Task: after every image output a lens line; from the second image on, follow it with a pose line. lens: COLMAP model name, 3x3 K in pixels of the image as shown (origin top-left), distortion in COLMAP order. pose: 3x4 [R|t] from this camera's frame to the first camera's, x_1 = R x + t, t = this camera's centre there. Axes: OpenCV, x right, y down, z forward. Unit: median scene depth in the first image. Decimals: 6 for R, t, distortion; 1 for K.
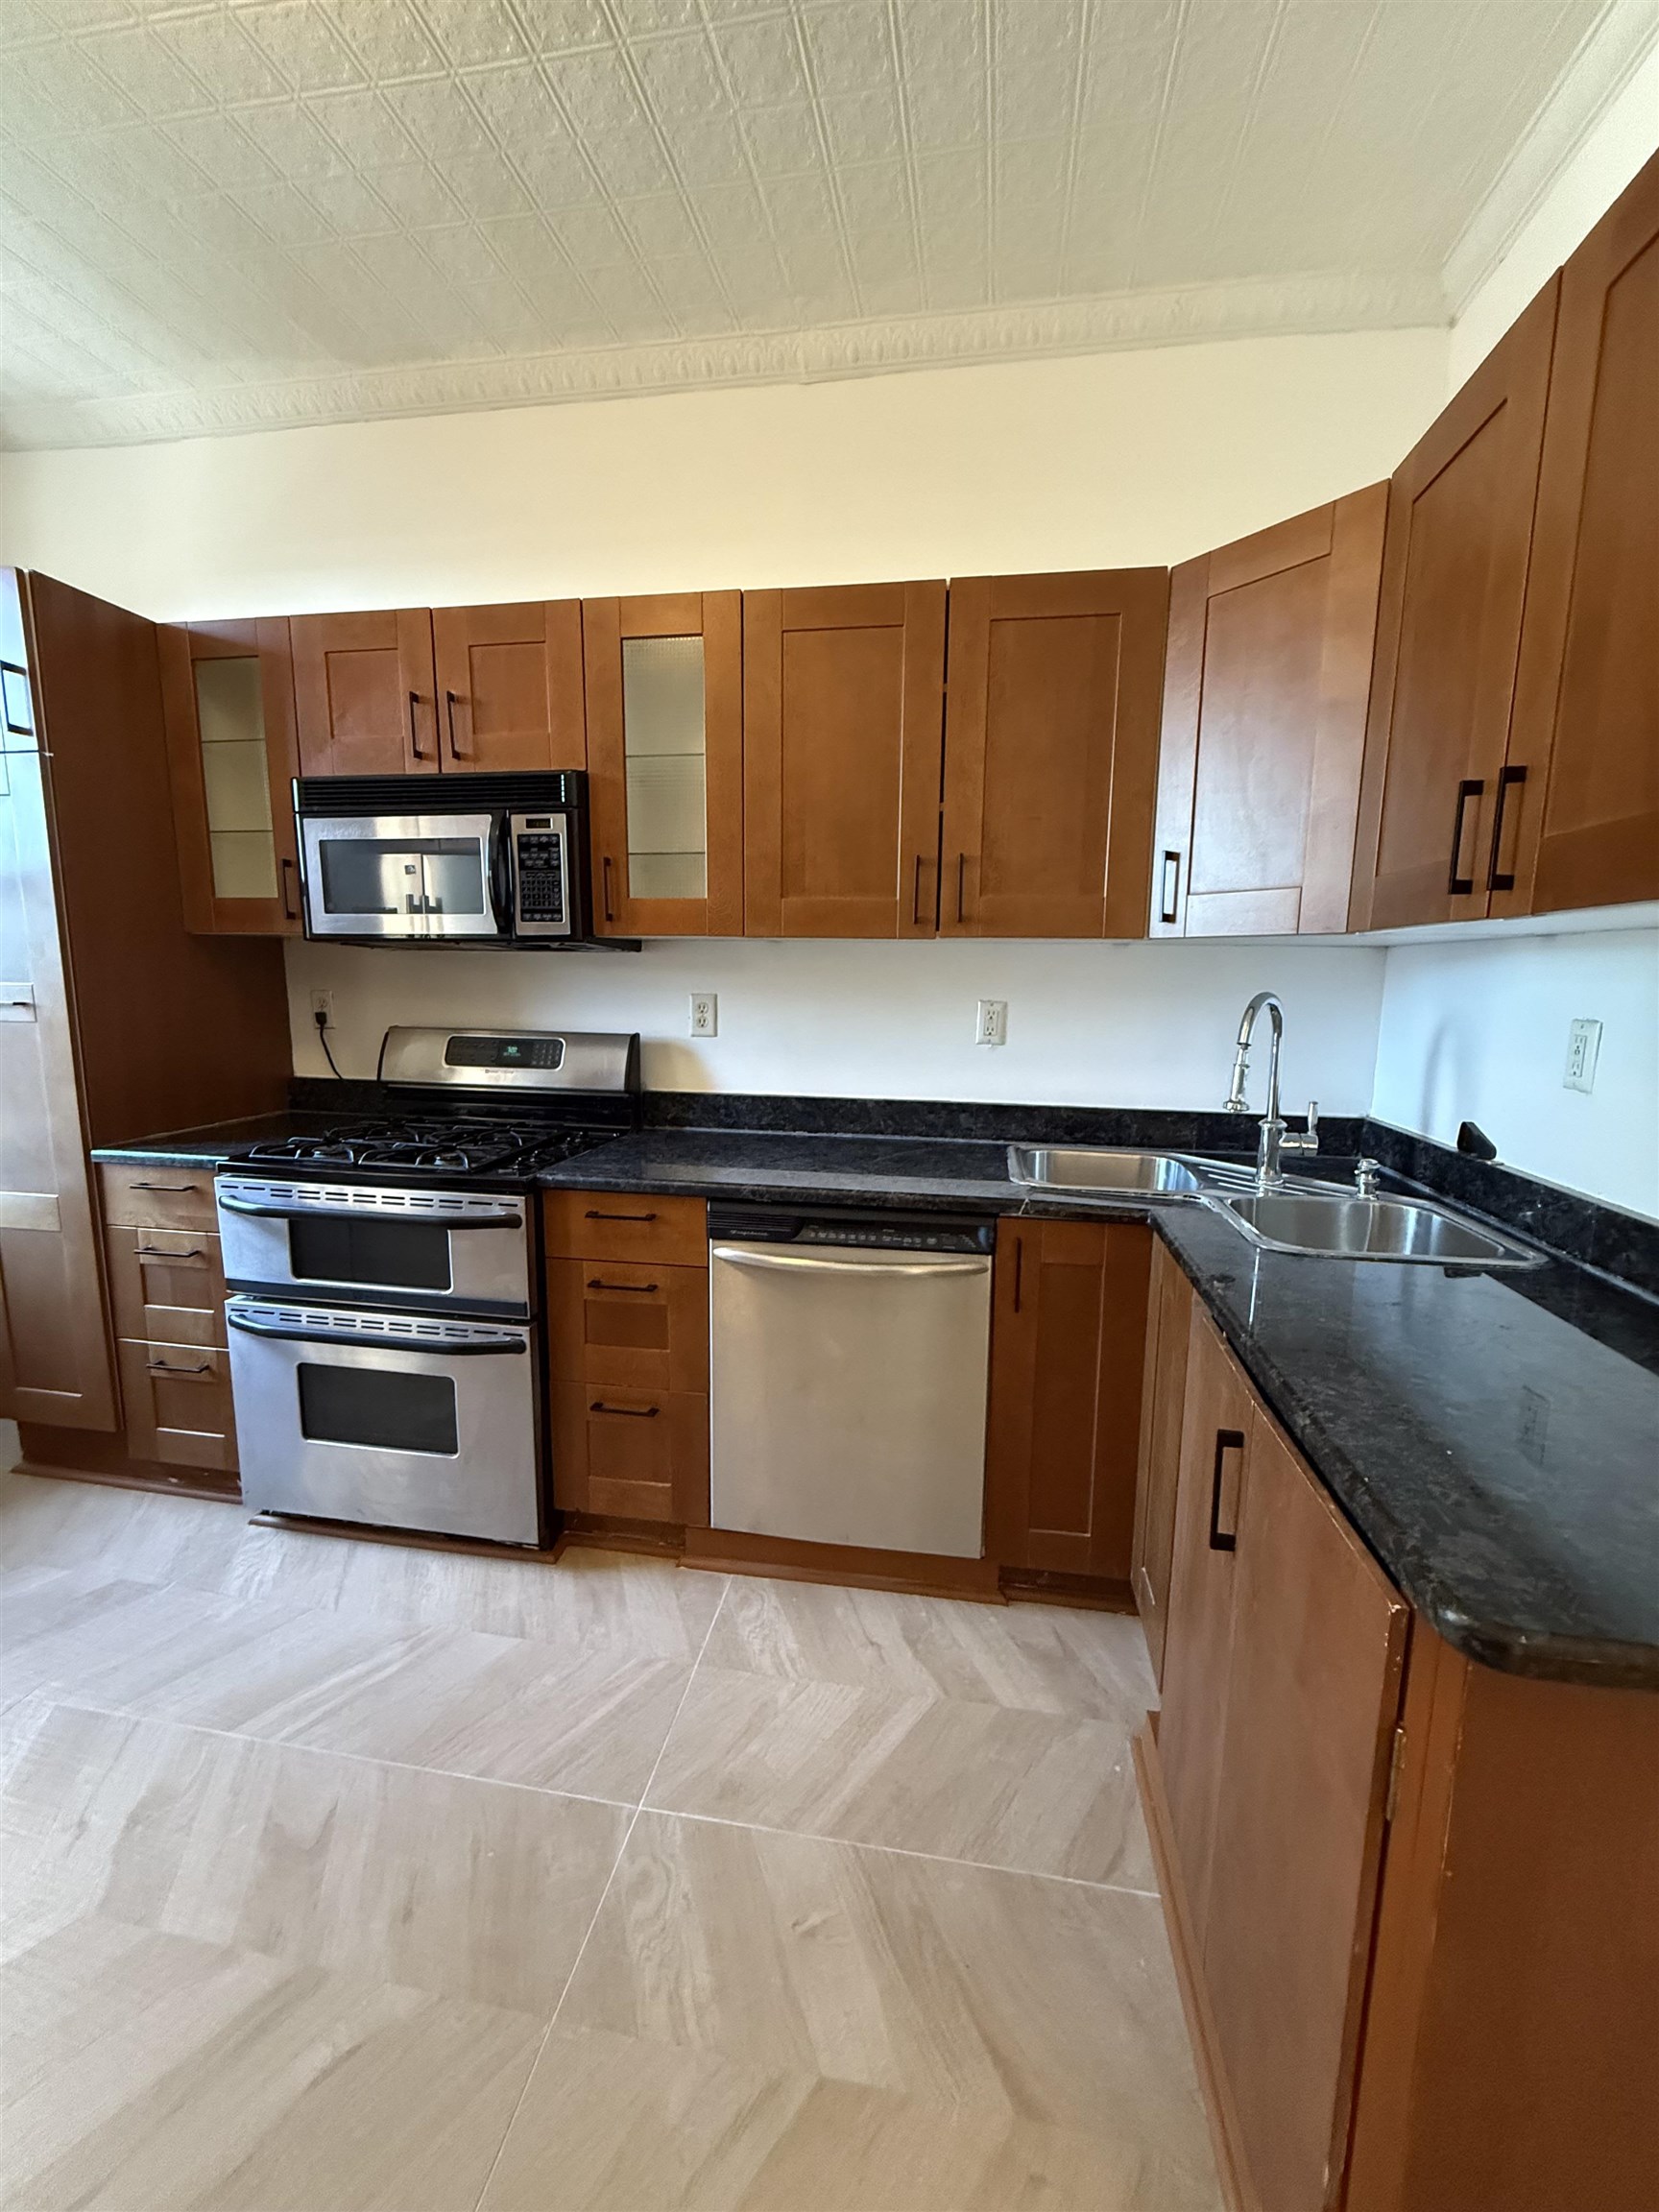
lens RADIAL K [[875.7, 0, 834.3], [0, 875.7, 1100.9], [0, 0, 1]] dist [-0.000741, -0.000077]
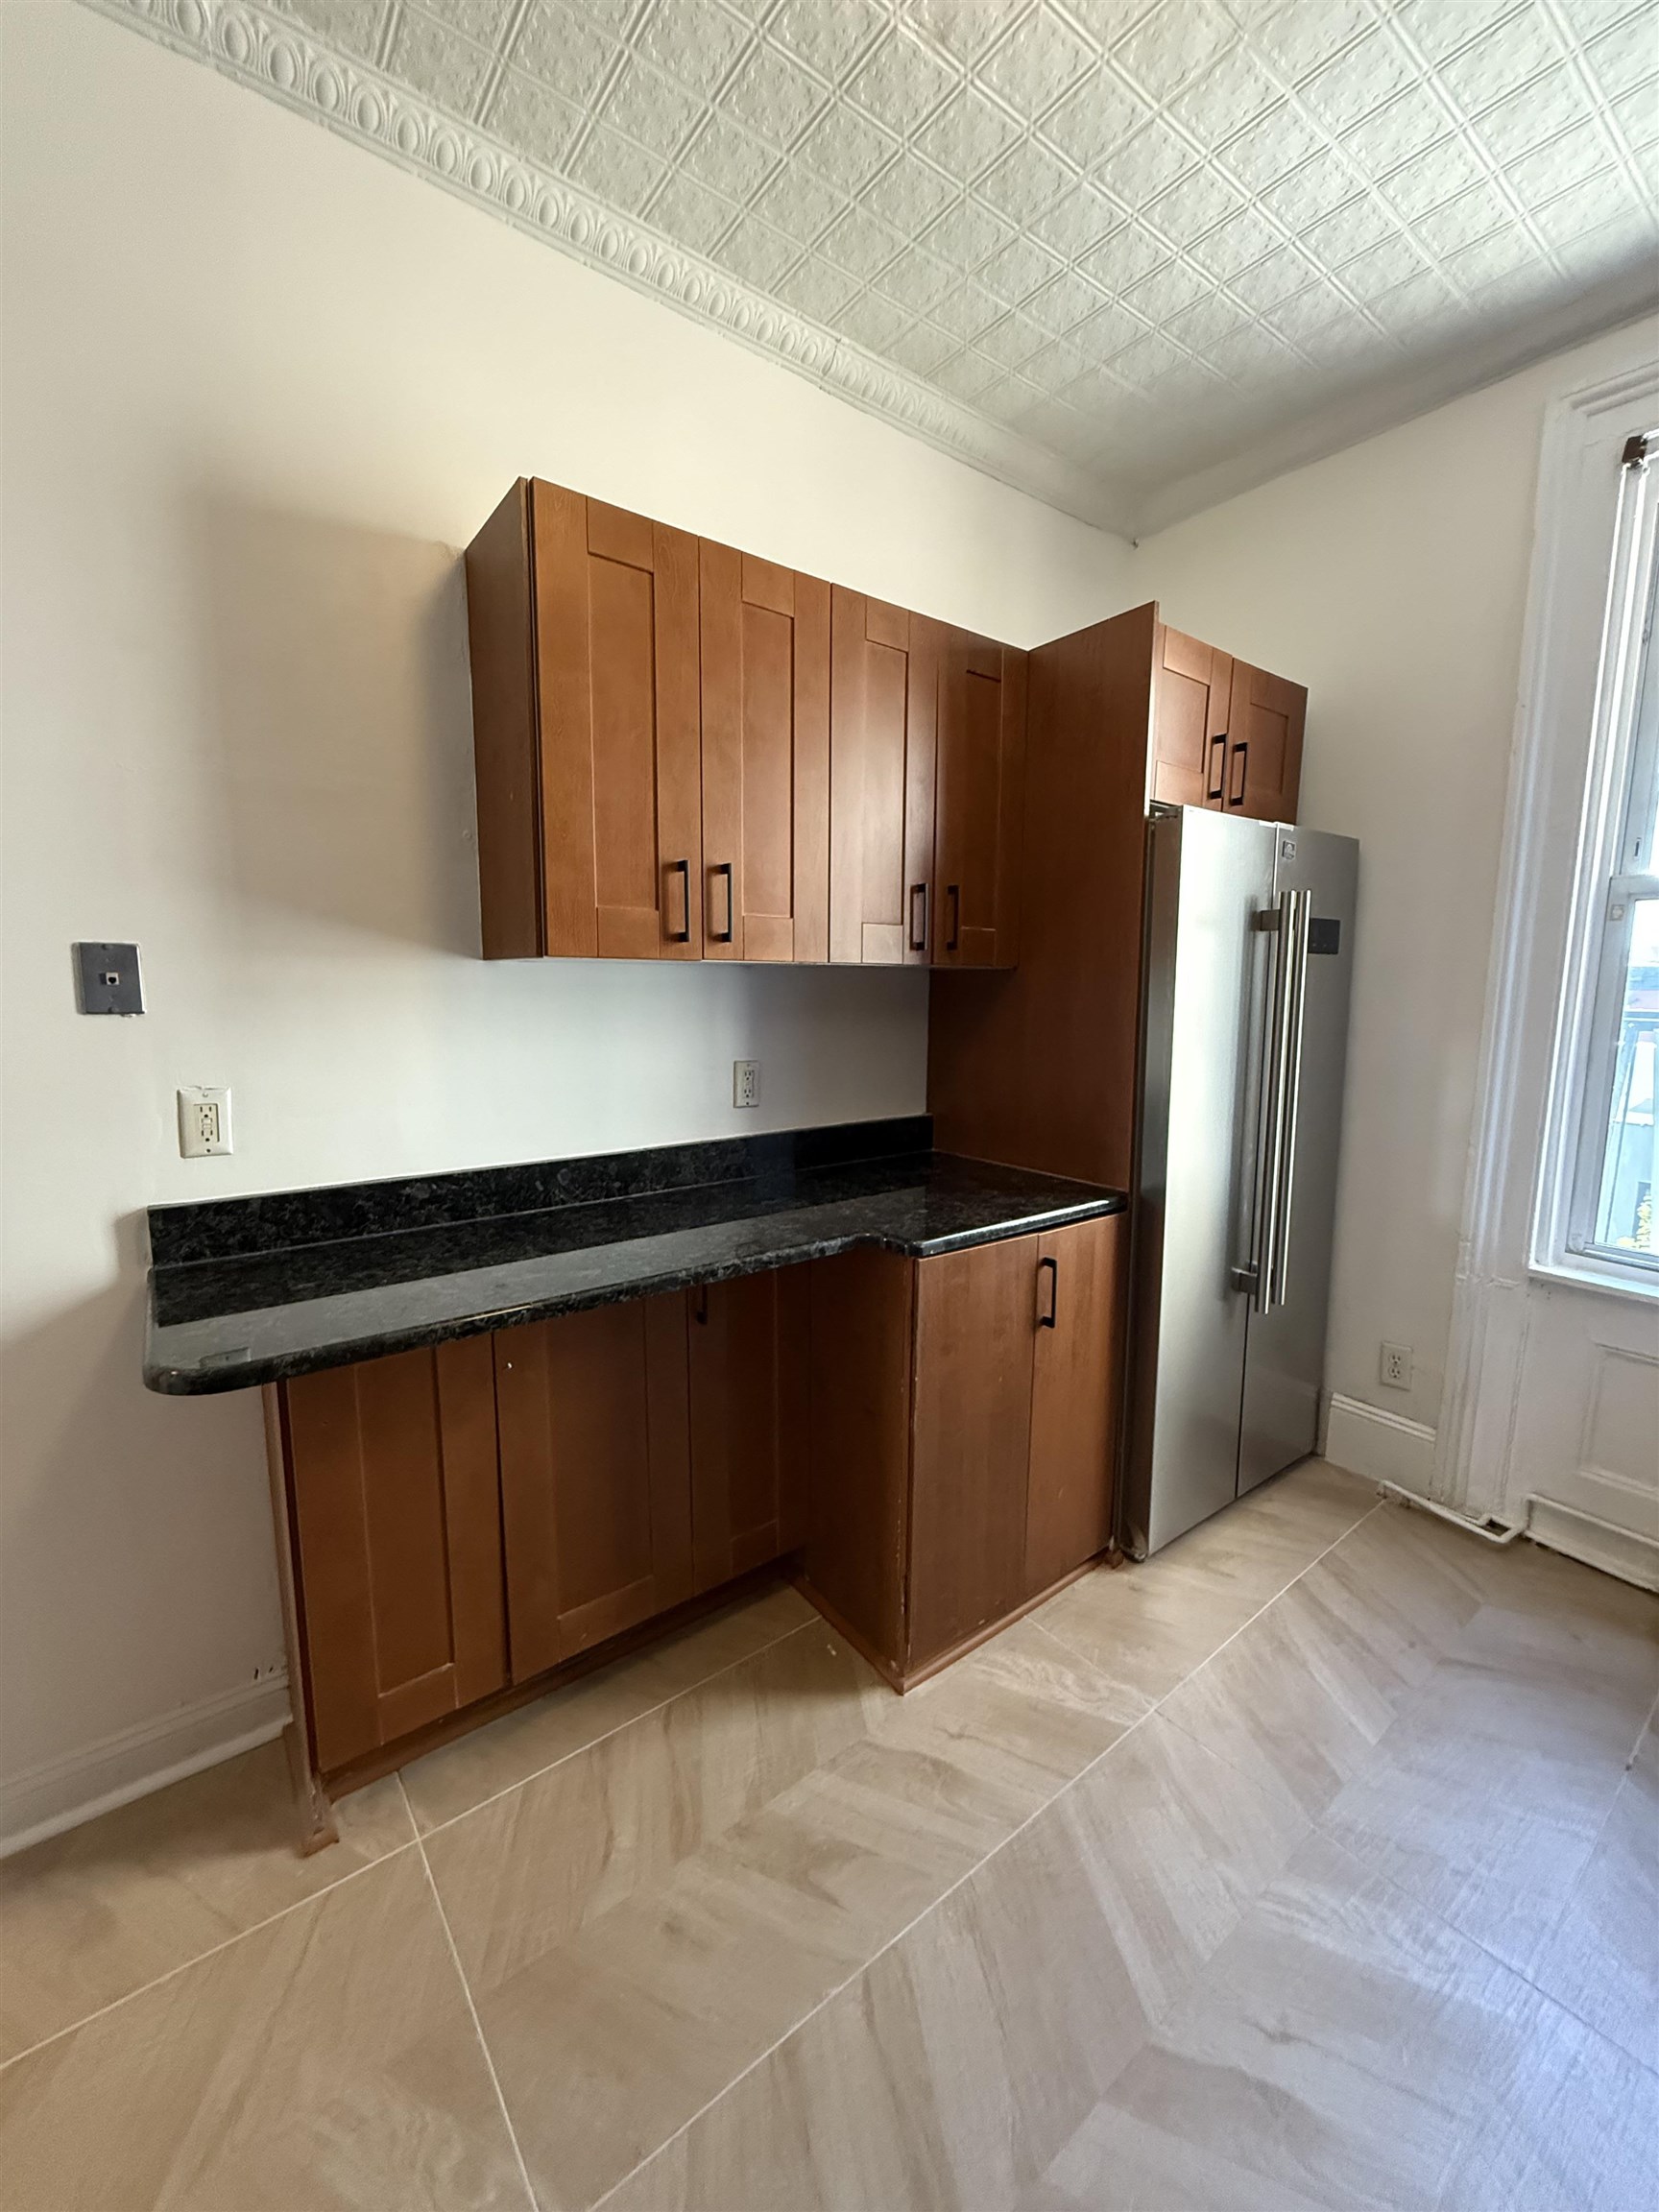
lens RADIAL K [[875.7, 0, 834.3], [0, 875.7, 1100.9], [0, 0, 1]] dist [-0.000741, -0.000077]
pose [[-0.683755, 0.082835, -0.724995, 0.039277], [-0.118958, 0.967592, 0.222745, -0.201122], [0.719950, 0.238547, -0.651742, 1.129998]]
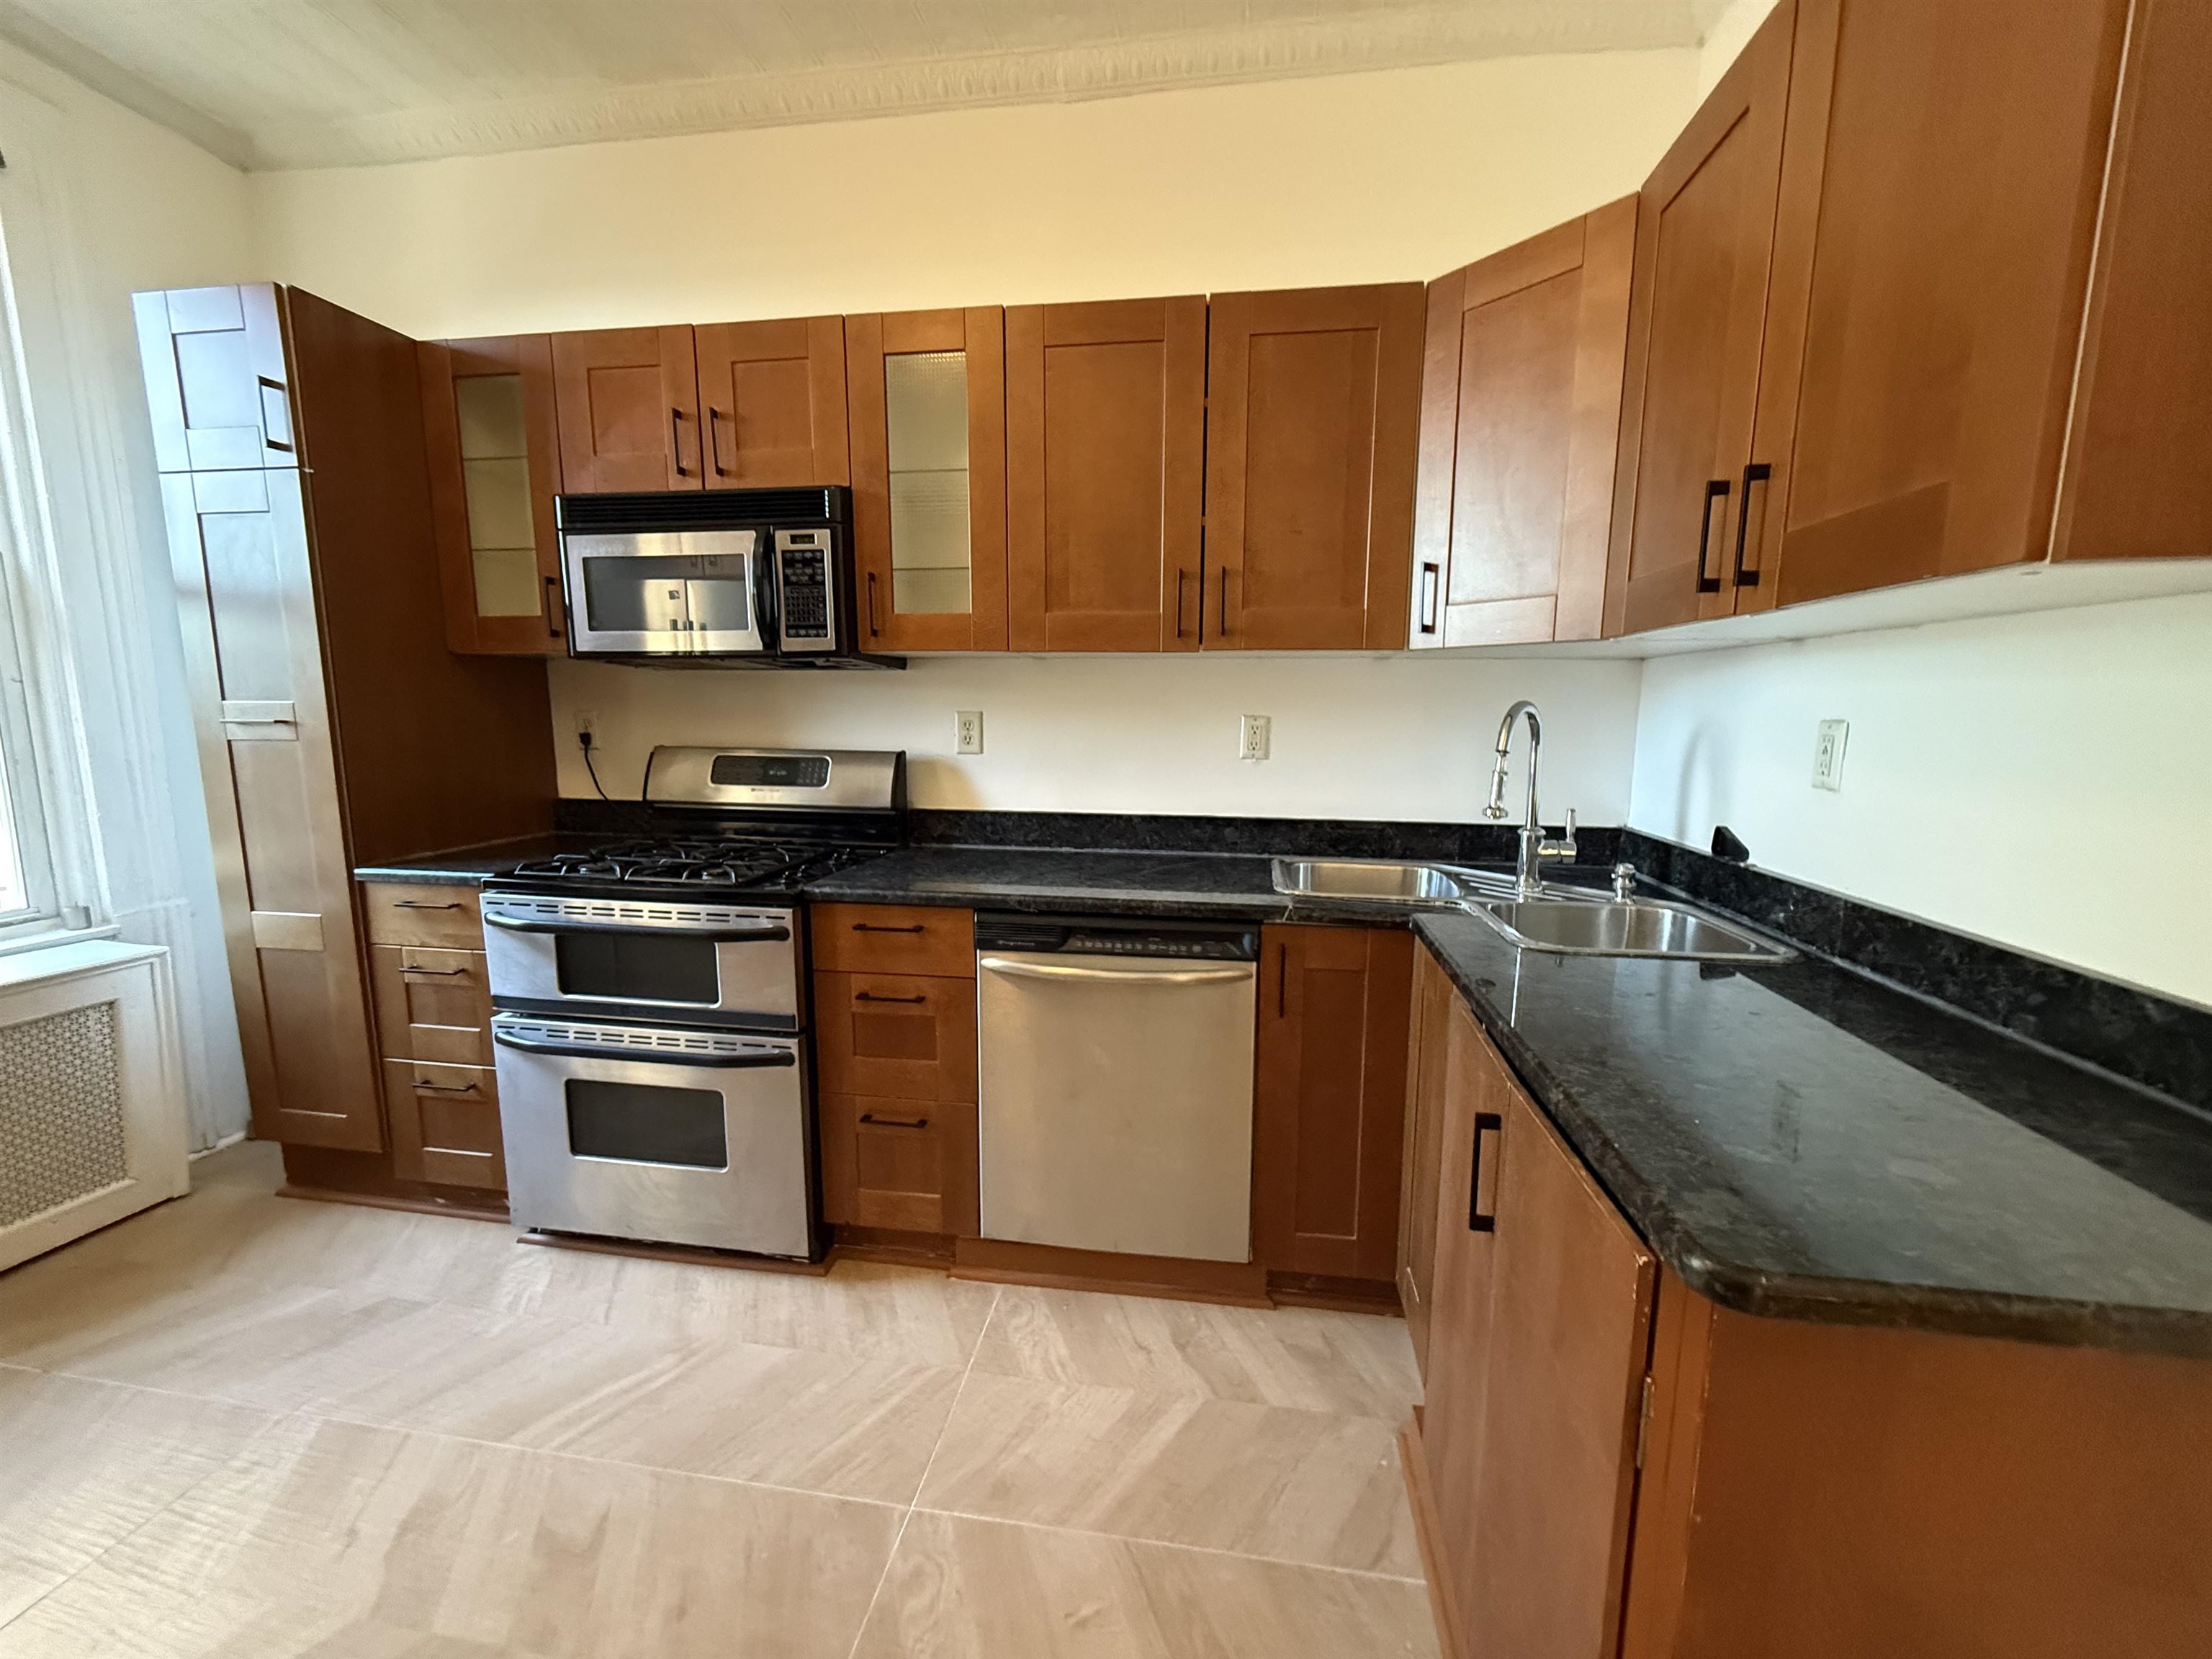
lens RADIAL K [[875.7, 0, 1113.8], [0, 875.7, 832.8], [0, 0, 1]] dist [-0.000741, -0.000077]
pose [[0.999872, -0.008621, 0.013495, 0.002430], [0.008625, 0.999963, -0.000222, 0.025395], [-0.013493, 0.000339, 0.999909, -0.009148]]
